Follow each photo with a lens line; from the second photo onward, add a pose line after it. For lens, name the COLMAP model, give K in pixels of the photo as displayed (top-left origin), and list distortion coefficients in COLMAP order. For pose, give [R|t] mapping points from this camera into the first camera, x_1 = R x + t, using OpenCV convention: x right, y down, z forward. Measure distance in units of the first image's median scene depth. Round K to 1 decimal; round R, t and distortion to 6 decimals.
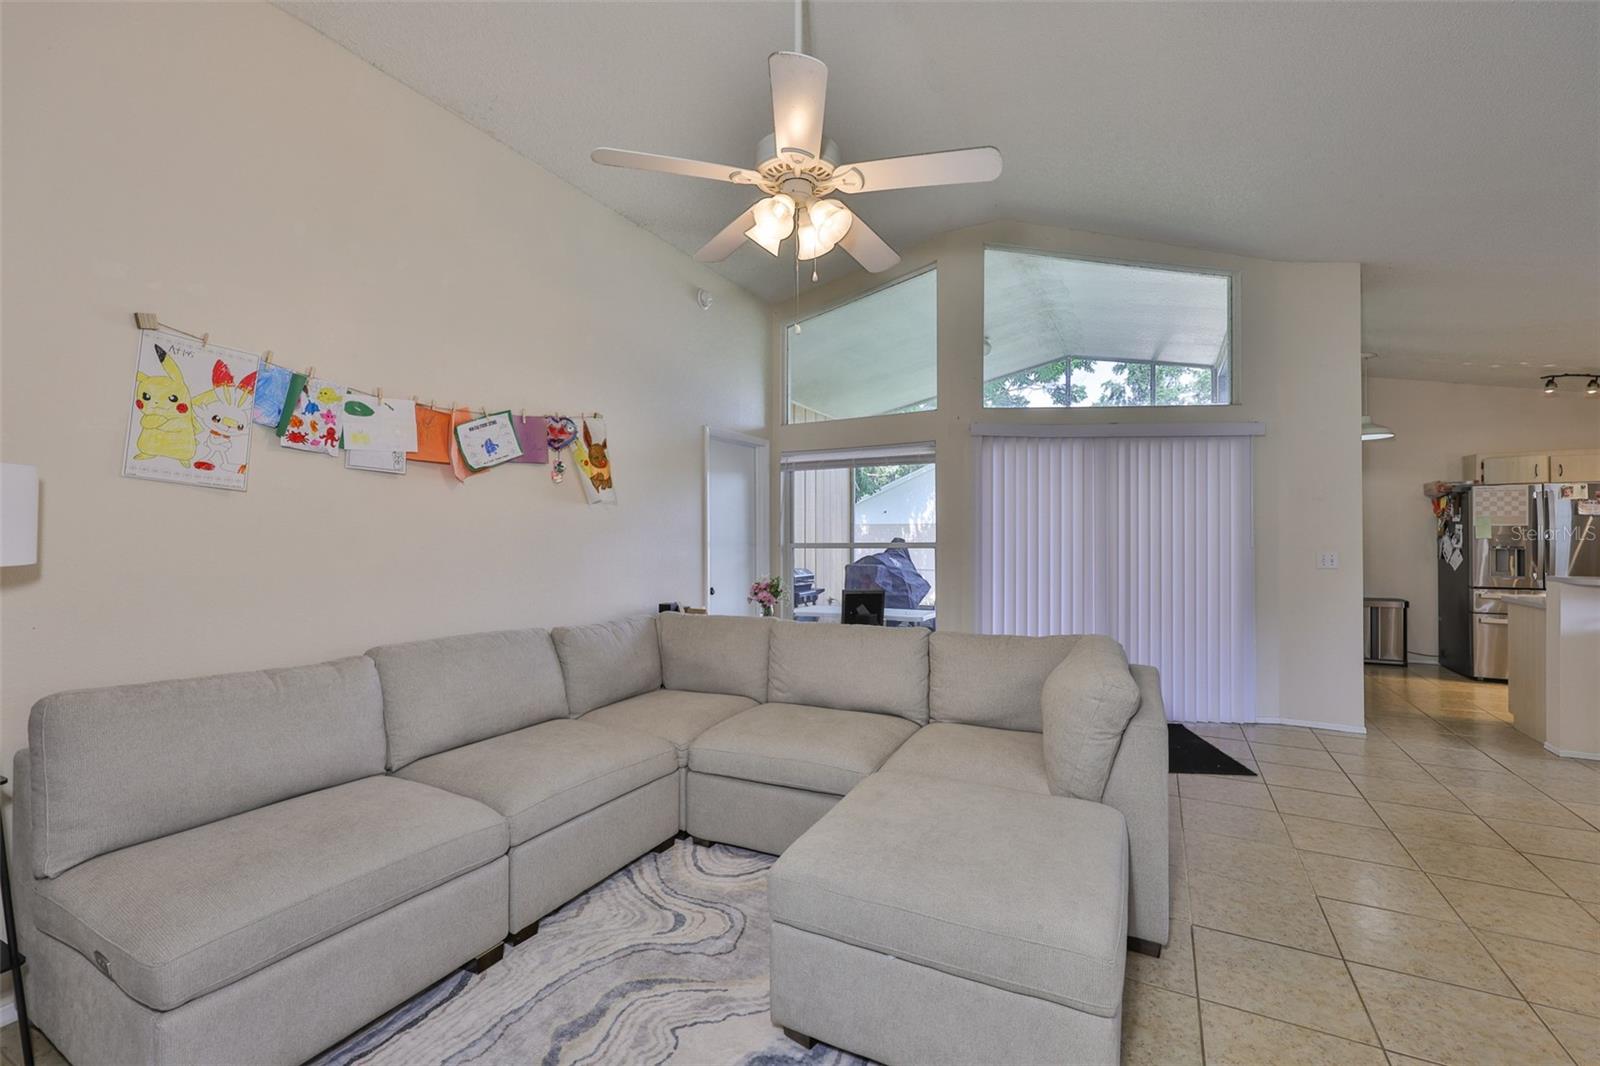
lens RADIAL K [[677.6, 0, 803.8], [0, 677.6, 530.8], [0, 0, 1]] dist [0.002173, 0.000133]
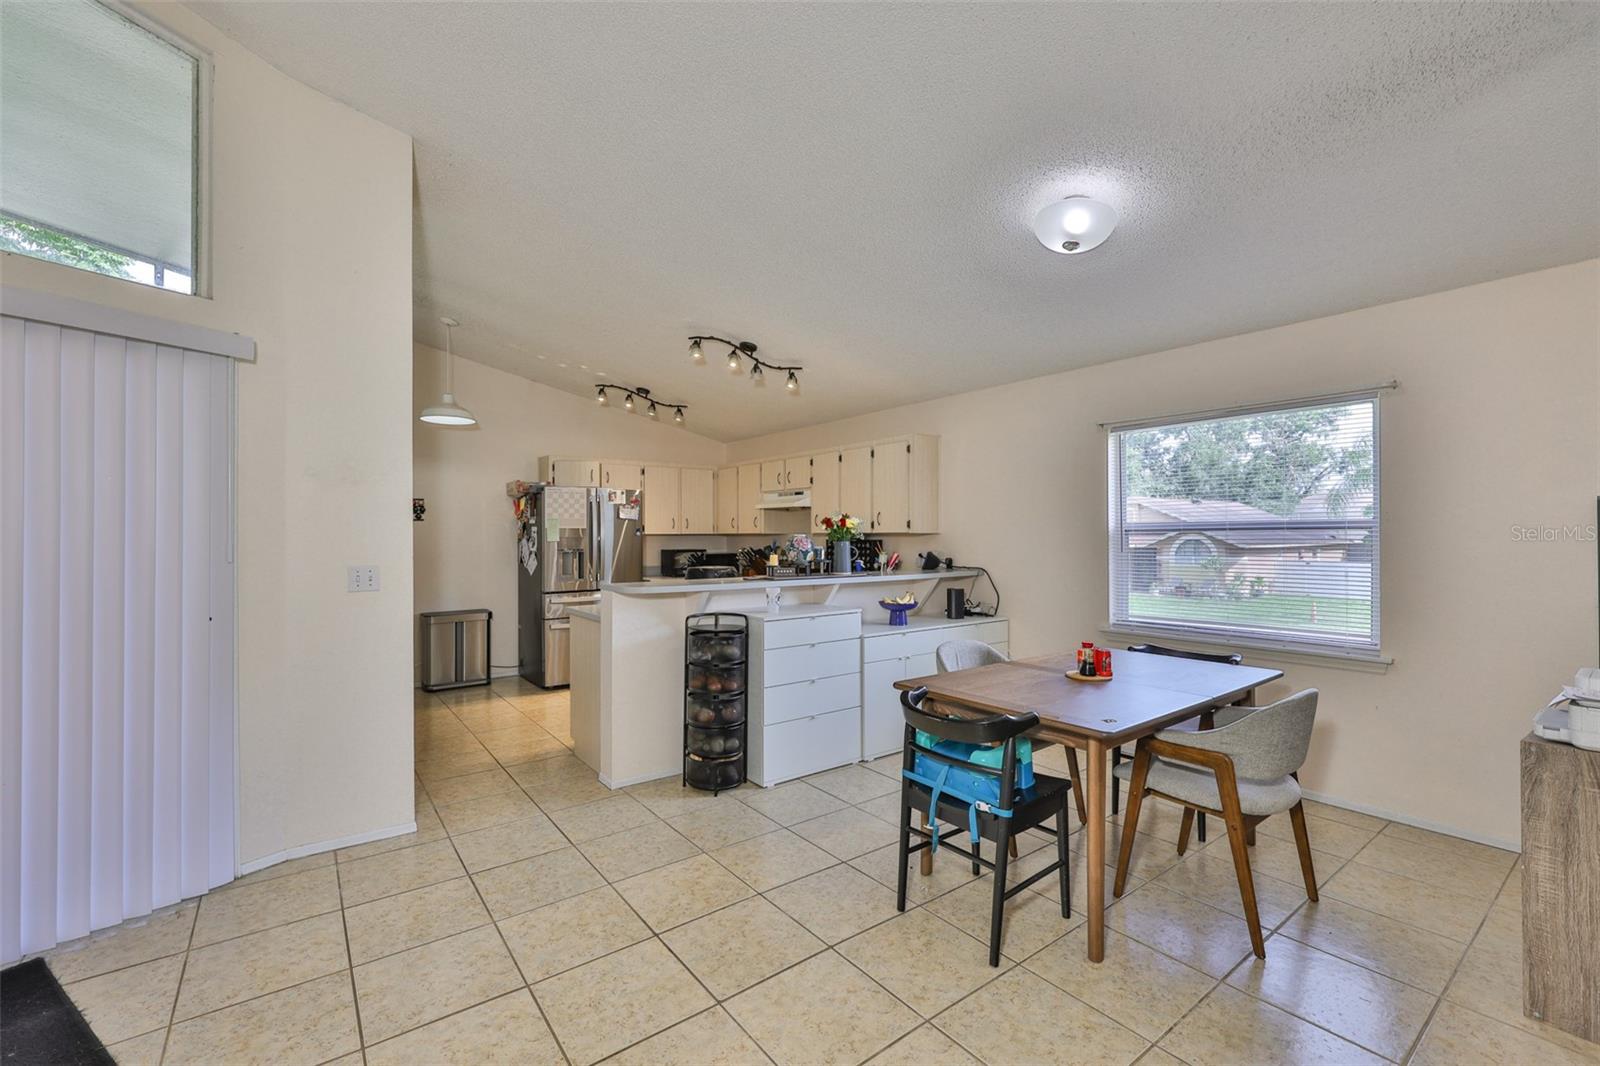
lens RADIAL K [[677.6, 0, 794.6], [0, 677.6, 531.4], [0, 0, 1]] dist [0.002173, 0.000133]
pose [[0.438485, 0.004712, 0.898726, 0.309017], [-0.001287, 0.999989, -0.004615, 0.001357], [-0.898738, 0.000867, 0.438486, 0.291914]]
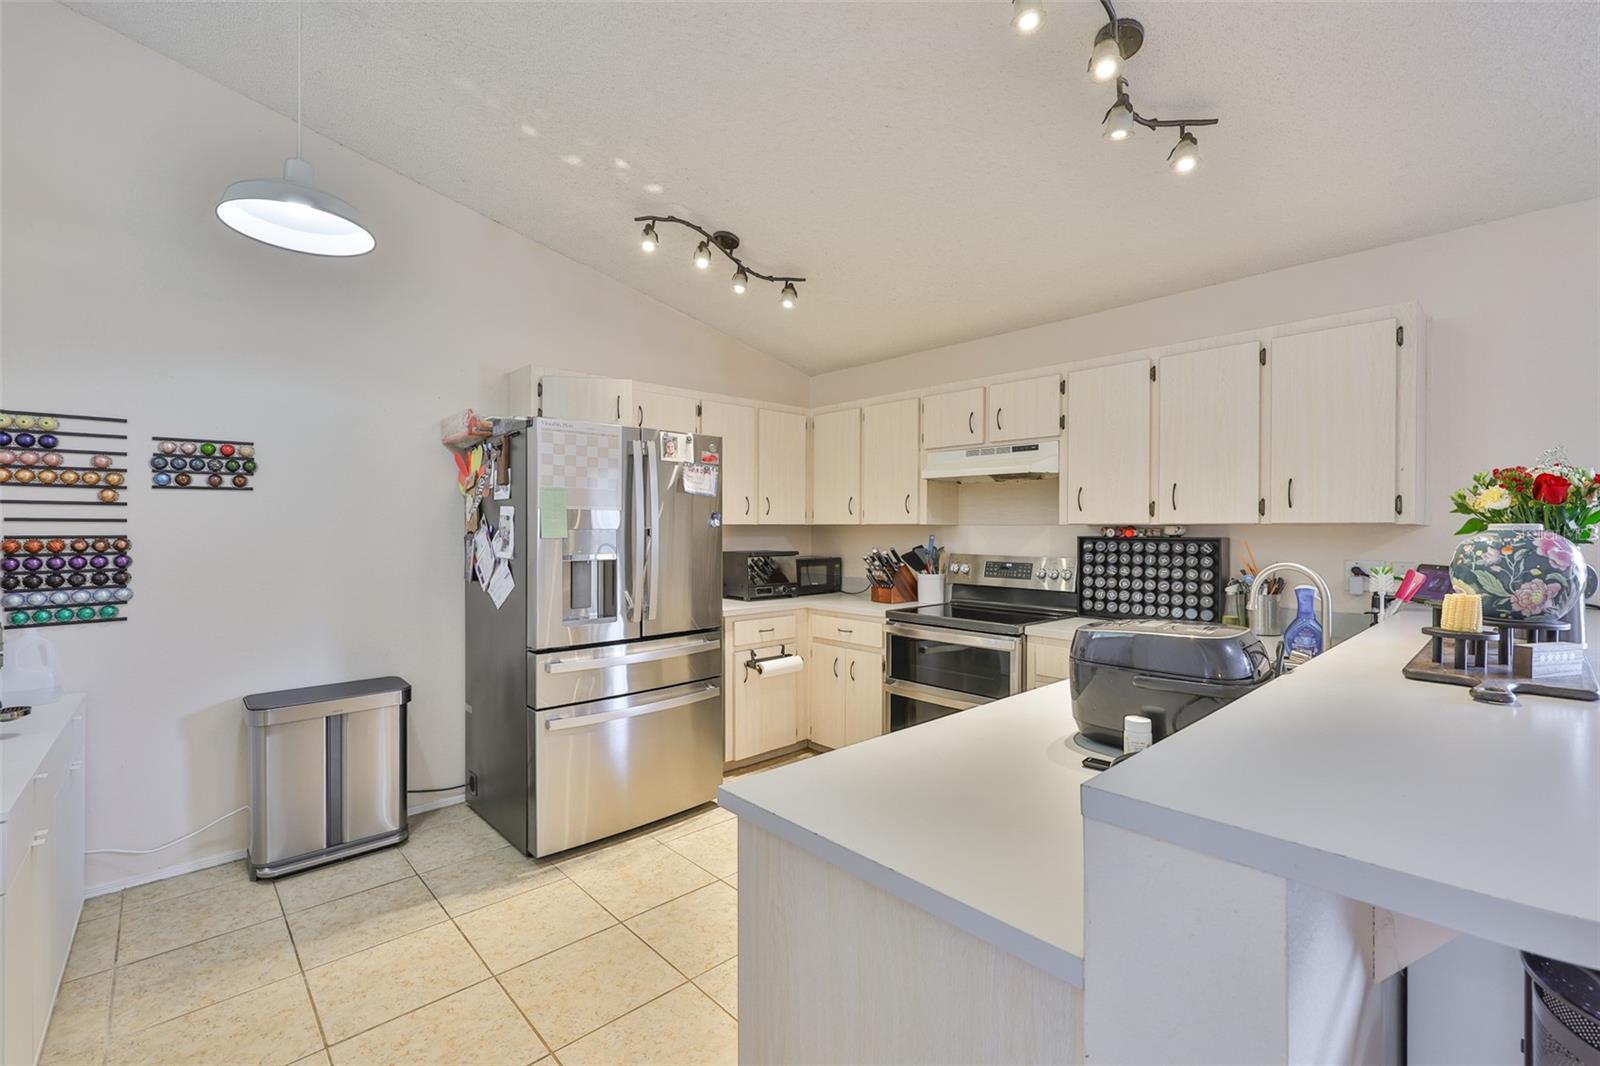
lens RADIAL K [[677.6, 0, 791.5], [0, 677.6, 532.3], [0, 0, 1]] dist [0.002173, 0.000133]
pose [[0.340747, -0.002107, 0.940153, 0.687866], [-0.006329, 0.999970, 0.004535, 0.005161], [-0.940134, -0.007495, 0.340724, 0.758390]]
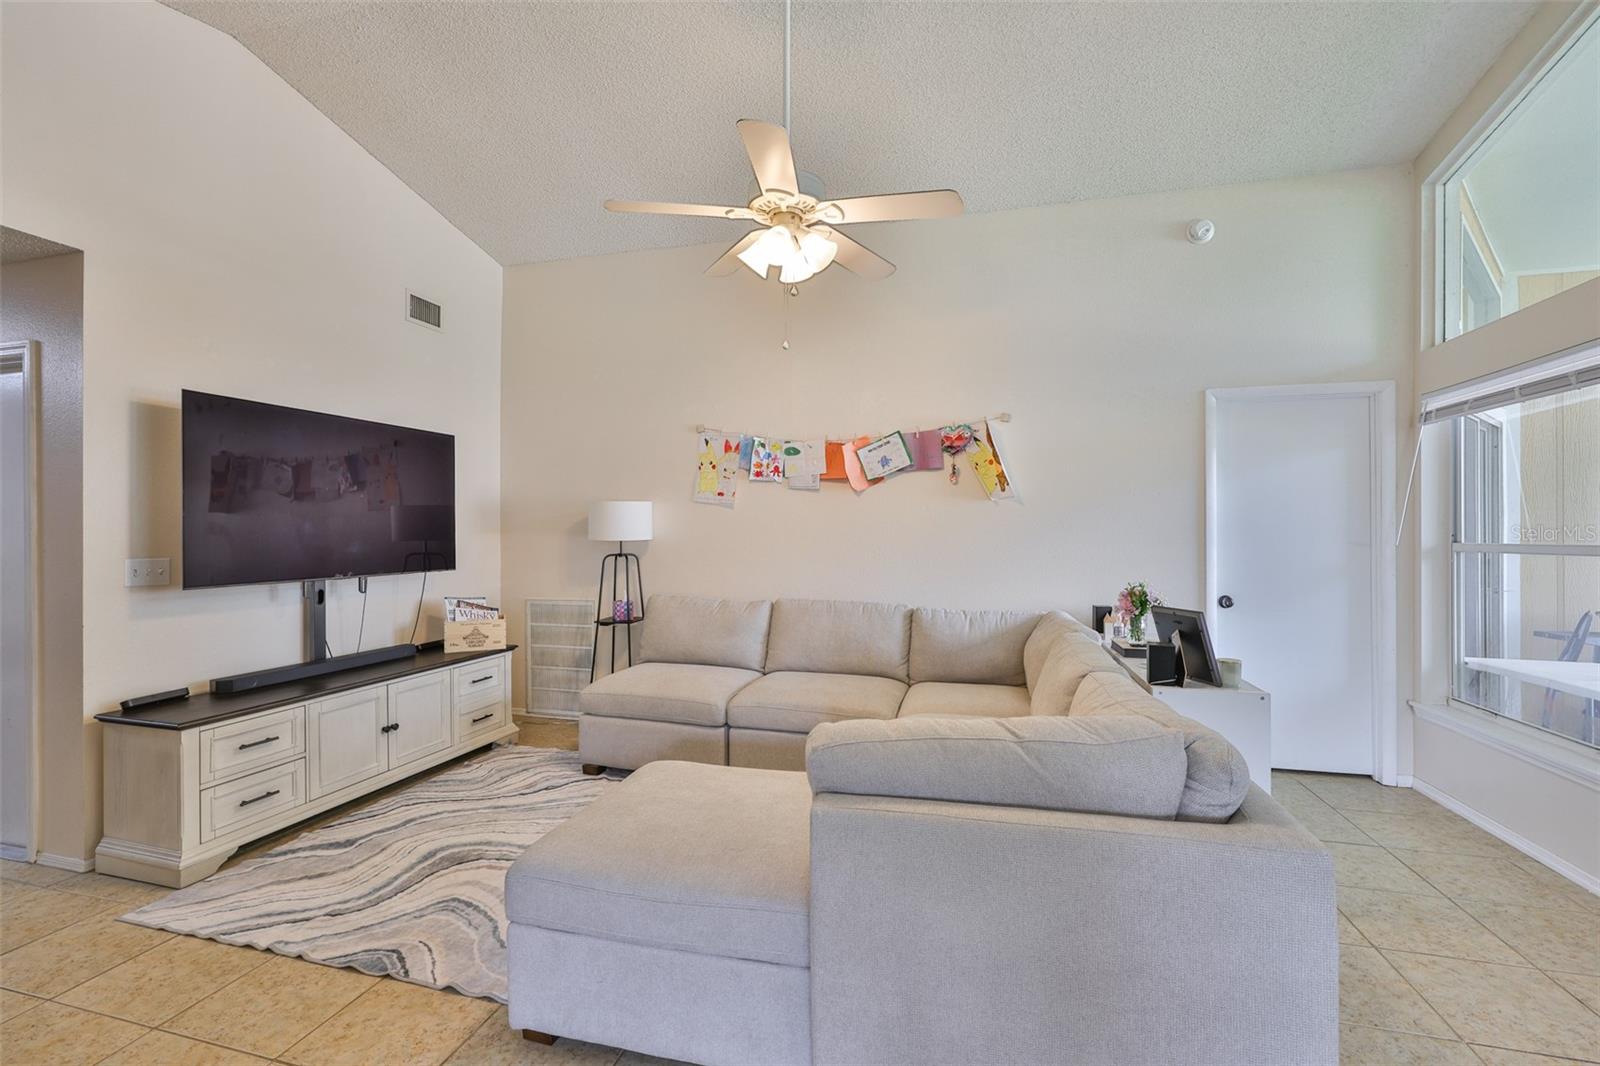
lens RADIAL K [[677.6, 0, 793.4], [0, 677.6, 531.4], [0, 0, 1]] dist [0.002173, 0.000133]
pose [[0.205375, 0.007627, -0.978654, 0.453324], [0.003965, 0.999955, 0.008625, 0.000086], [0.978675, -0.005652, 0.205336, 0.315581]]
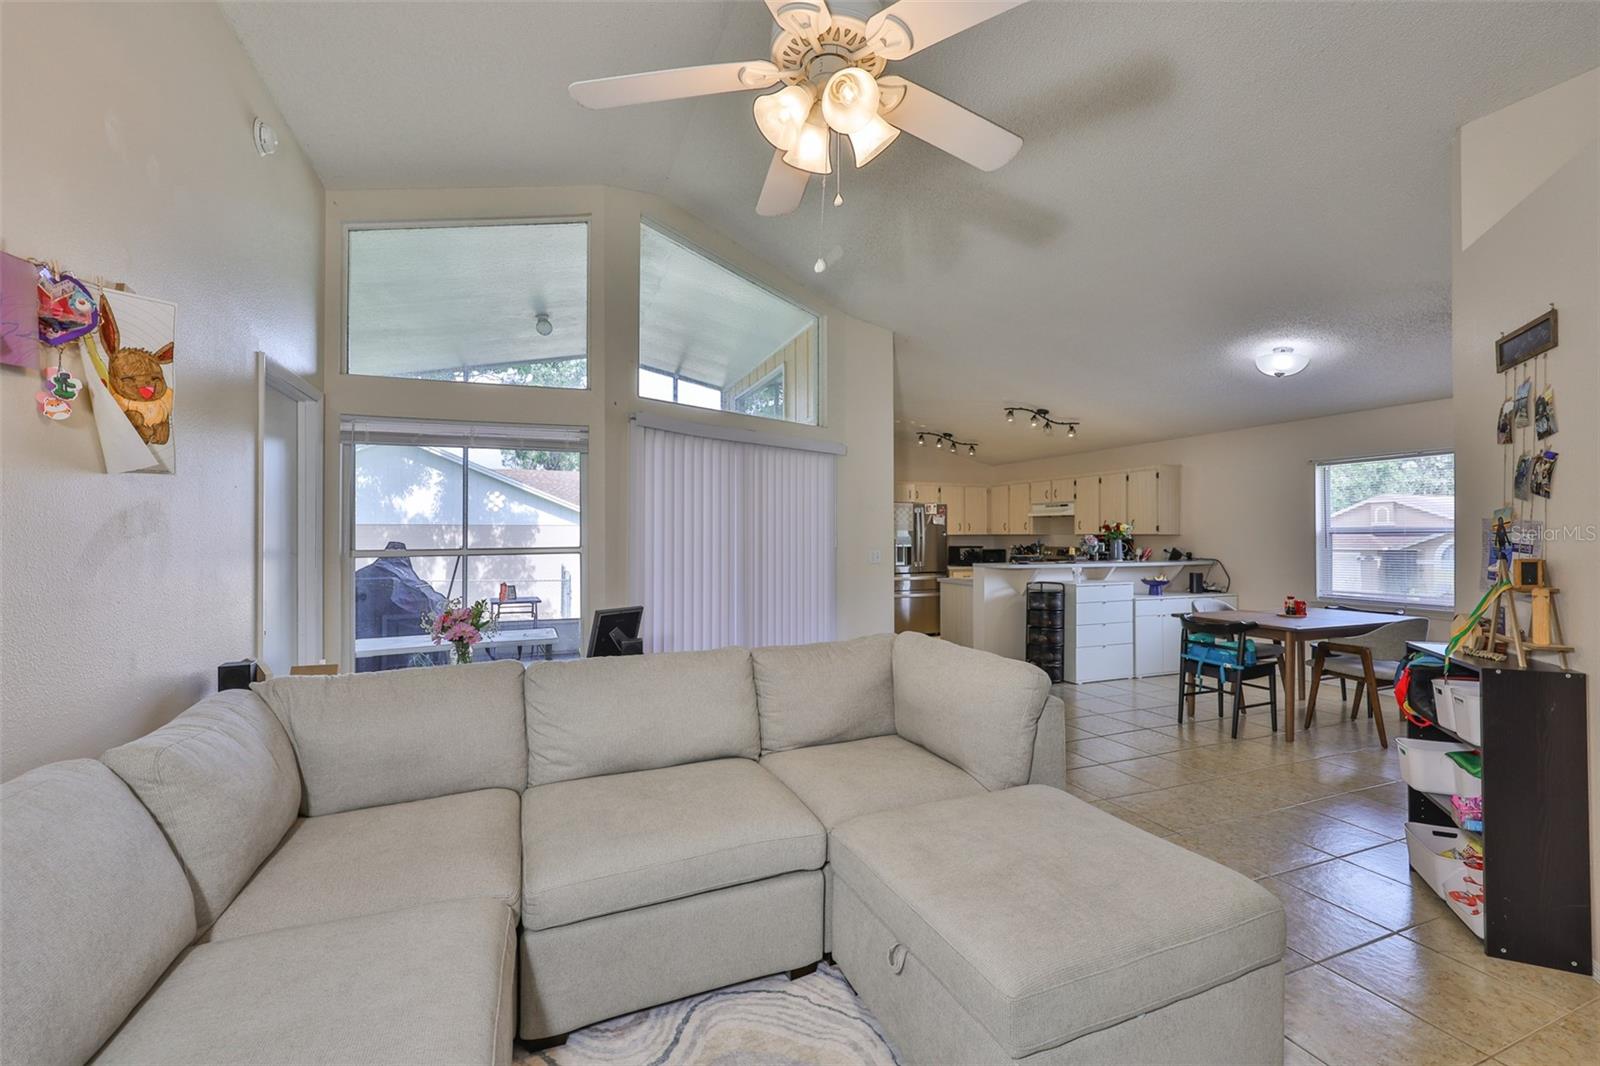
lens RADIAL K [[677.6, 0, 796.6], [0, 677.6, 531.2], [0, 0, 1]] dist [0.002173, 0.000133]
pose [[0.656341, 0.005372, 0.754445, -0.241938], [-0.002811, 0.999985, -0.004676, 0.001057], [-0.754459, 0.000949, 0.656346, 0.221977]]
